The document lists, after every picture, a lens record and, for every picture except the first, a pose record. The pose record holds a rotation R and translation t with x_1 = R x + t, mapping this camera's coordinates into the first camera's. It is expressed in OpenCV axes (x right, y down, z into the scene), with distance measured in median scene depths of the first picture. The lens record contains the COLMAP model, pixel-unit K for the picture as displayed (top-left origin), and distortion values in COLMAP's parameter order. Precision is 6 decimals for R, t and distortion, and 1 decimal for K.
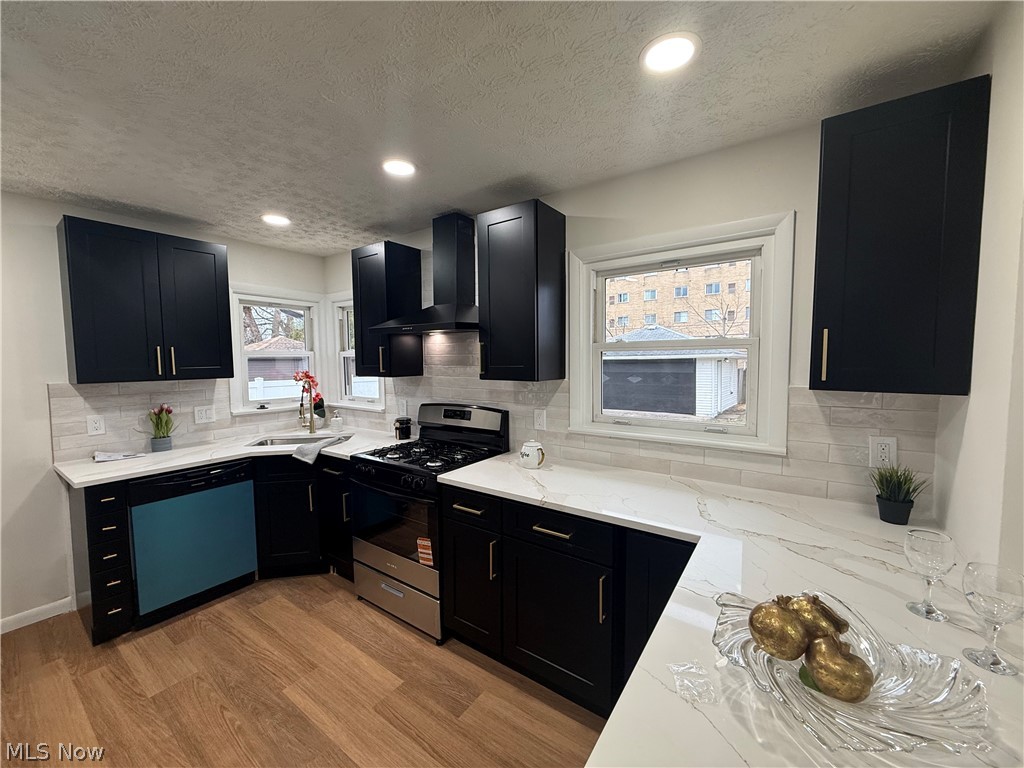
lens RADIAL K [[407.6, 0, 510.8], [0, 407.6, 383.9], [0, 0, 1]] dist [0.001339, -0.000488]
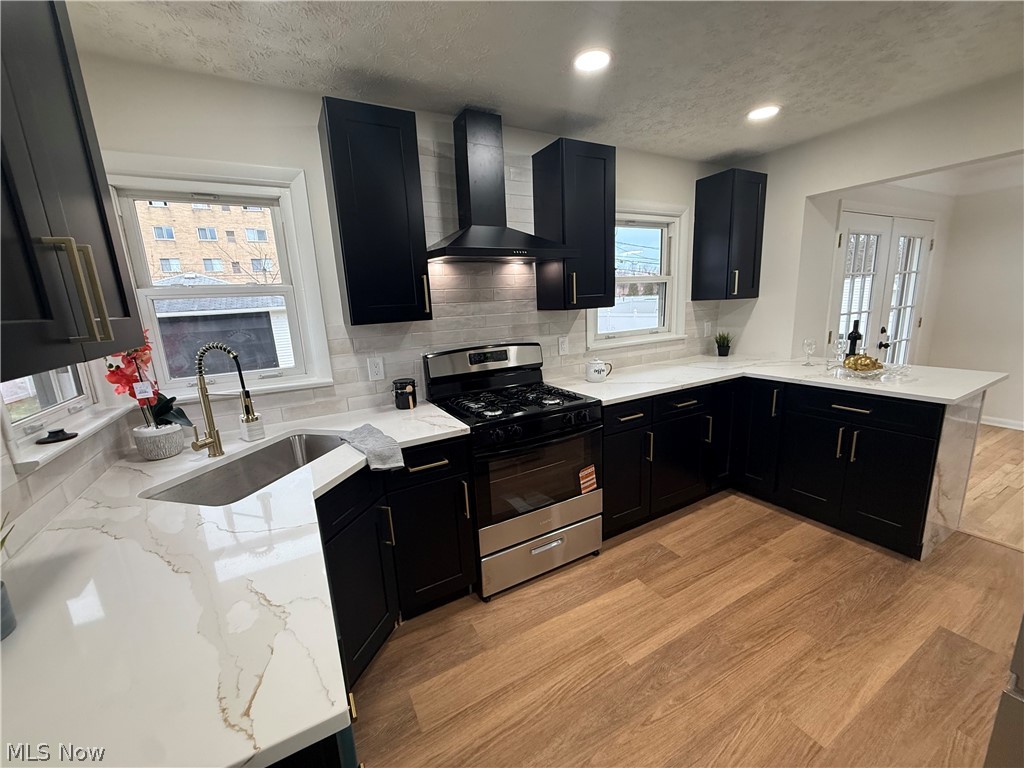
lens RADIAL K [[407.6, 0, 508.9], [0, 407.6, 383.6], [0, 0, 1]] dist [0.001339, -0.000488]
pose [[0.430224, -0.193299, 0.881784, -1.020600], [0.098634, 0.981023, 0.166930, -0.013777], [-0.897318, 0.015156, 0.441125, 0.640282]]
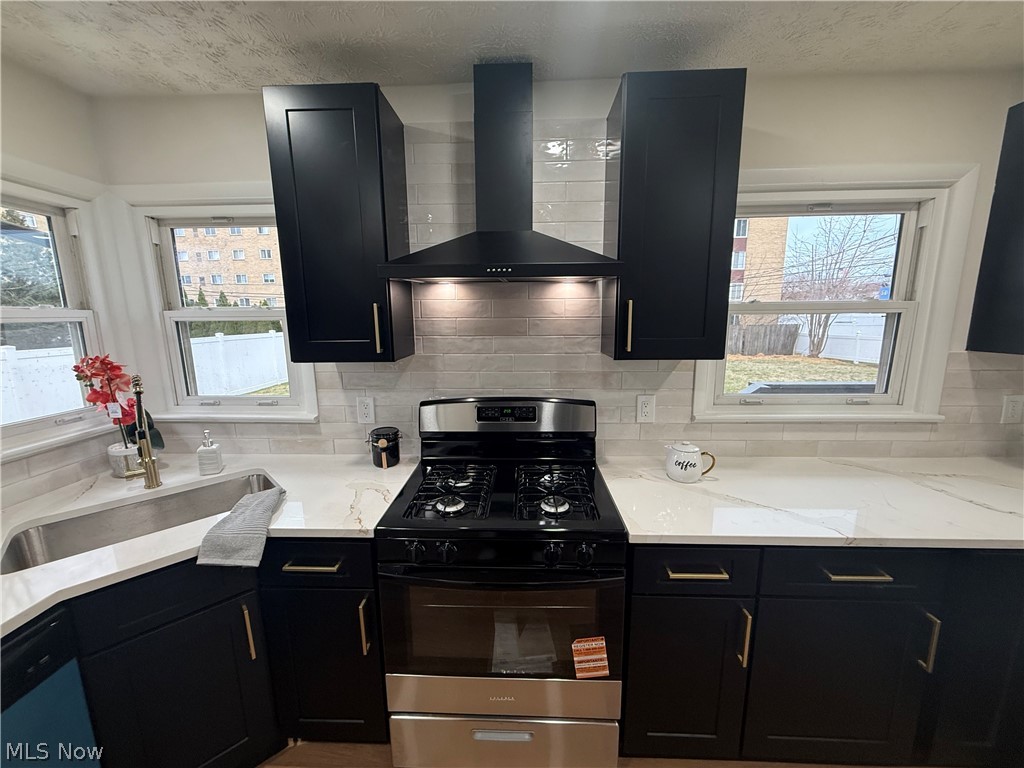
lens RADIAL K [[407.6, 0, 509.5], [0, 407.6, 383.3], [0, 0, 1]] dist [0.001339, -0.000488]
pose [[0.836693, -0.093190, 0.539685, -0.523757], [0.036495, 0.992714, 0.114836, -0.050404], [-0.546455, -0.076387, 0.833998, 0.532088]]
